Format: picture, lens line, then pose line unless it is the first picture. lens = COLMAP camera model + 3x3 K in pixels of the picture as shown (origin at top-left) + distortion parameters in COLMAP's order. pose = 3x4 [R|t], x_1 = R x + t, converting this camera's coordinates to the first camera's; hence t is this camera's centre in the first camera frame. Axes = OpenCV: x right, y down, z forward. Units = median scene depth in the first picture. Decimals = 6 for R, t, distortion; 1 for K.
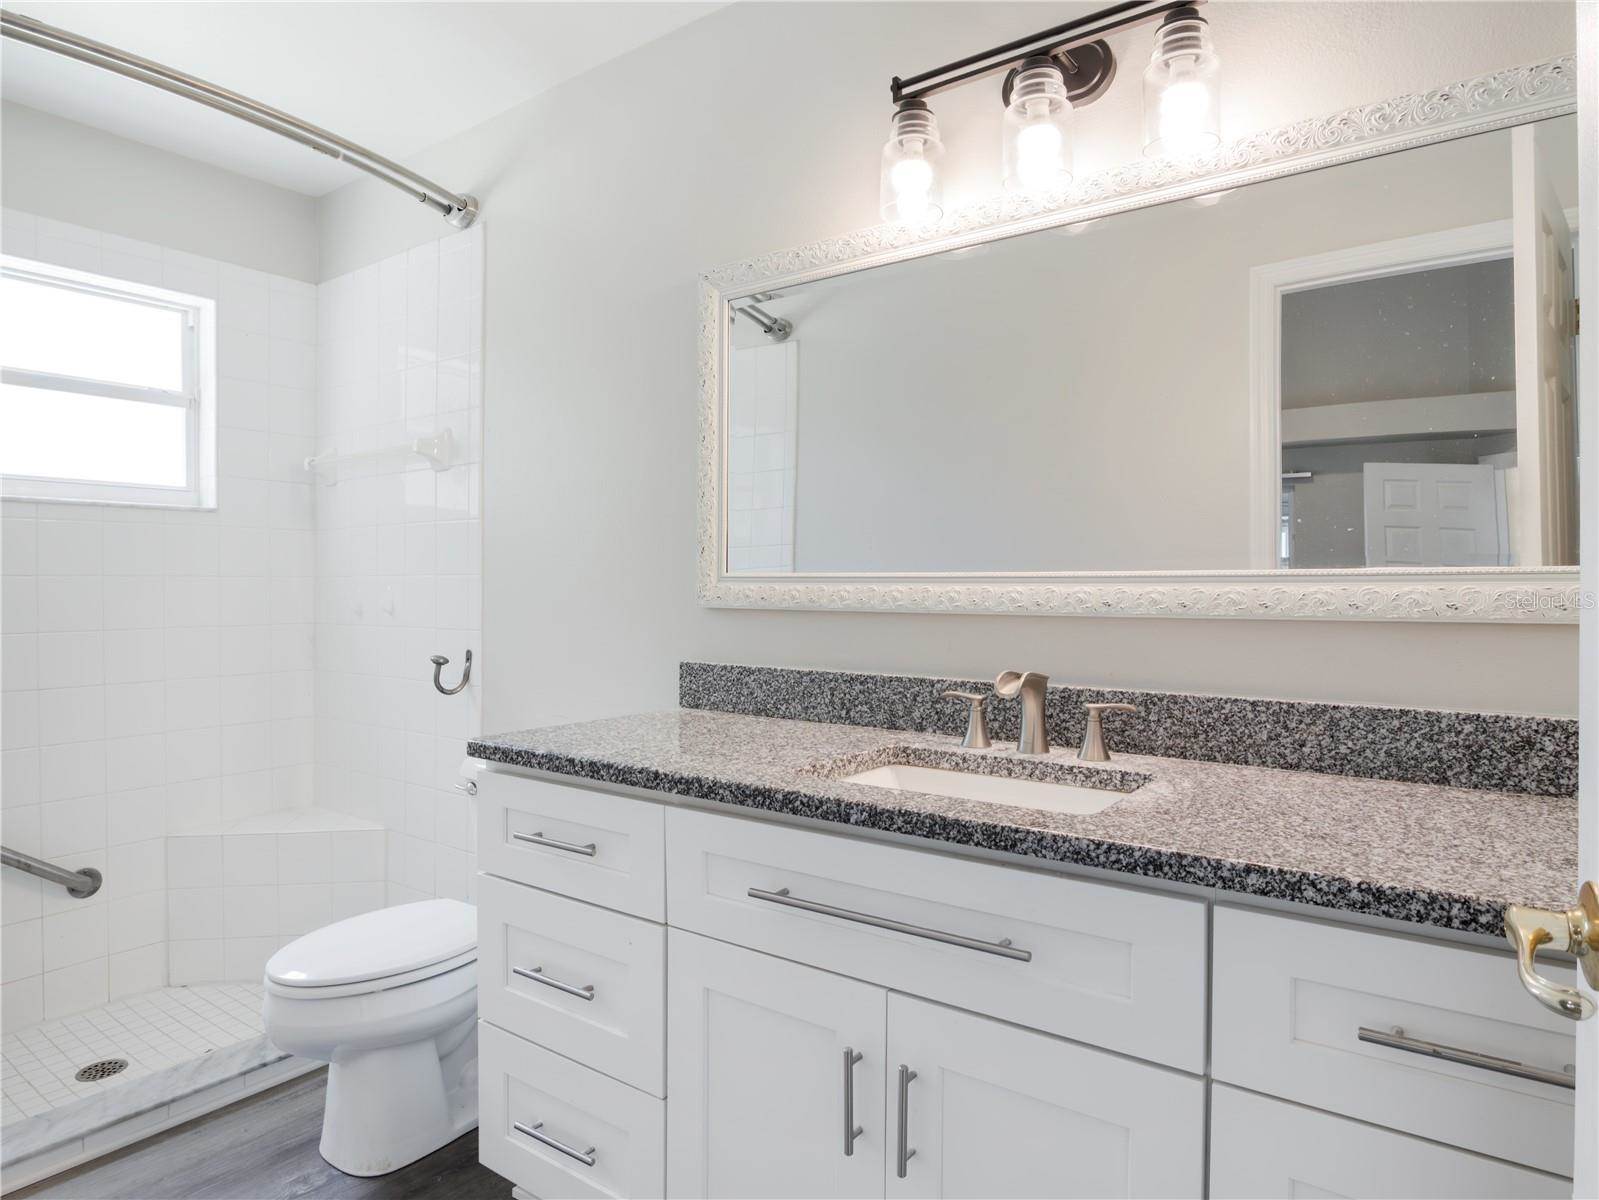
lens RADIAL K [[959.0, 0, 798.2], [0, 959.0, 594.3], [0, 0, 1]] dist [-0.025658, 0.007442]
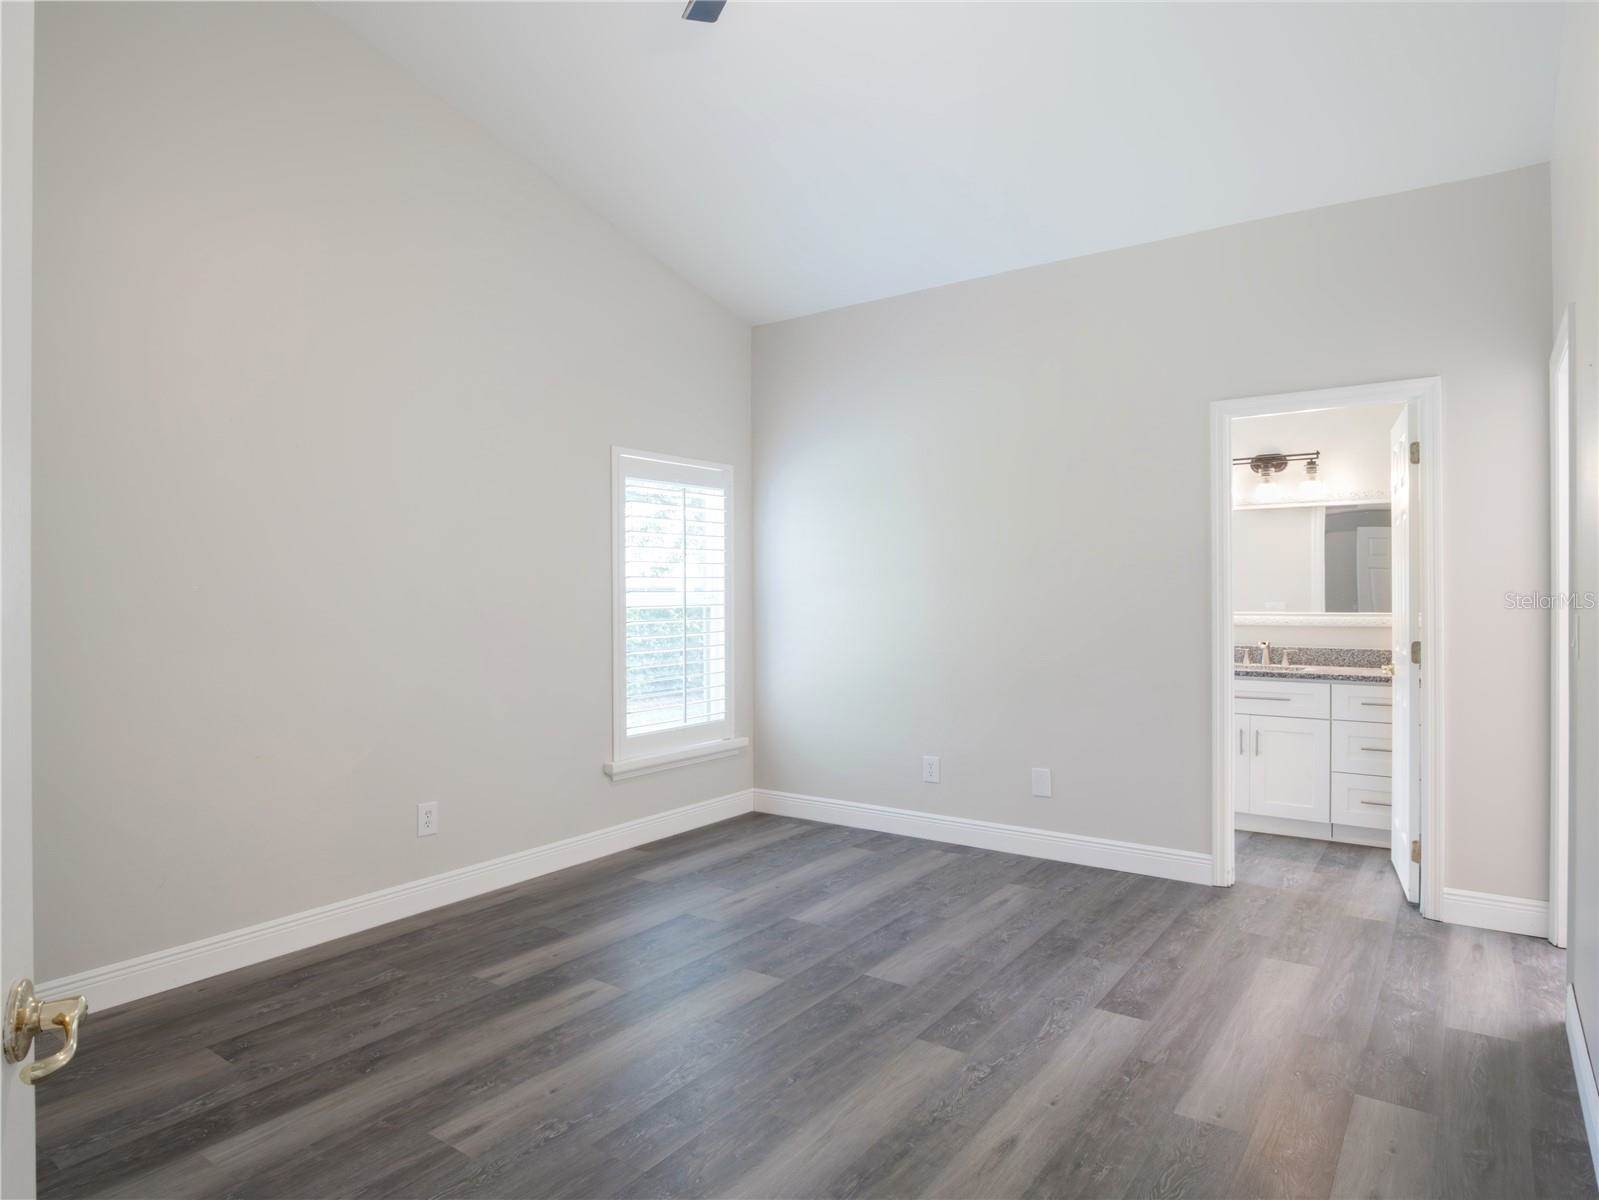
lens RADIAL K [[959.0, 0, 803.5], [0, 959.0, 593.7], [0, 0, 1]] dist [-0.025658, 0.007442]
pose [[0.999908, -0.007870, 0.011061, -1.606813], [0.007942, 0.999947, -0.006523, -0.092308], [-0.011009, 0.006610, 0.999918, -2.669533]]
